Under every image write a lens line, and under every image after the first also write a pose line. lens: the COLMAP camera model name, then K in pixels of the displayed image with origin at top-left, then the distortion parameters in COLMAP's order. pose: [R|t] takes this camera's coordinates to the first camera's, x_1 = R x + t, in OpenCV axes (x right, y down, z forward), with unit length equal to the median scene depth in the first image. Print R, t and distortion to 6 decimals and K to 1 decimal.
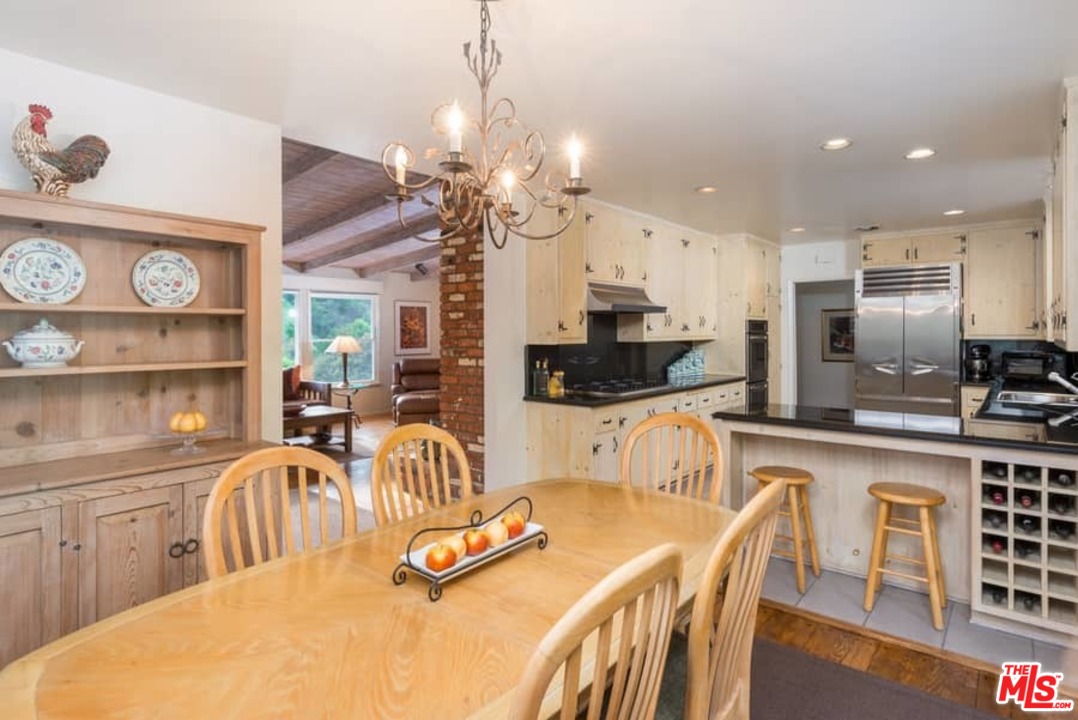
lens RADIAL K [[566.5, 0, 533.6], [0, 566.5, 336.0], [0, 0, 1]] dist [0.004385, -0.000078]
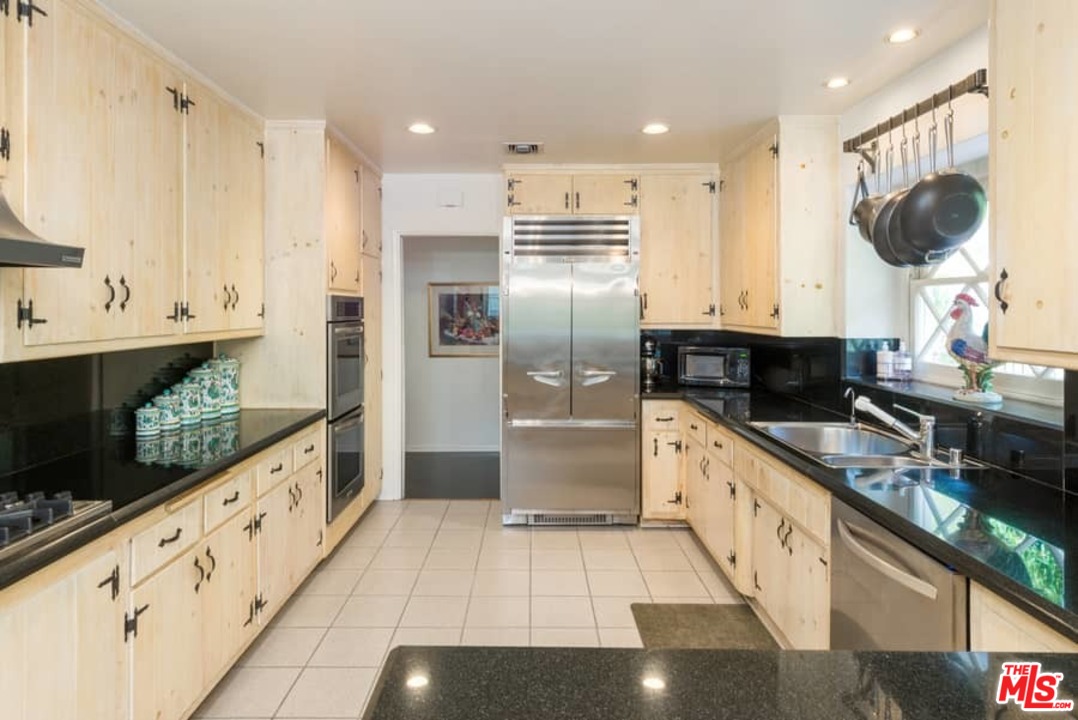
lens RADIAL K [[621.1, 0, 525.6], [0, 621.1, 309.7], [0, 0, 1]] dist [0.042752, -0.029813]
pose [[0.772794, 0.003015, 0.634649, 0.164345], [0.000581, 0.999985, -0.005458, -0.013453], [-0.634656, 0.004587, 0.772781, 0.474410]]
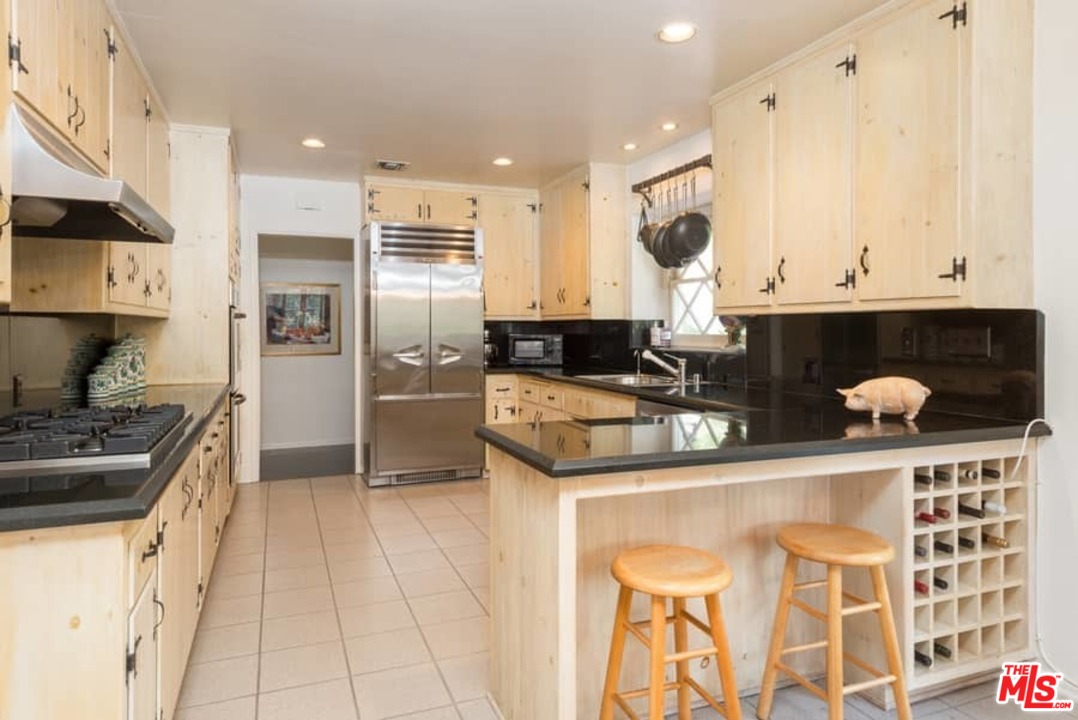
lens RADIAL K [[662.7, 0, 538.0], [0, 662.7, 329.6], [0, 0, 1]] dist [0.019920, -0.000485]
pose [[0.485310, -0.001447, 0.874341, -0.059096], [0.005214, 0.999986, -0.001240, 0.020505], [-0.874327, 0.005161, 0.485311, 0.417969]]
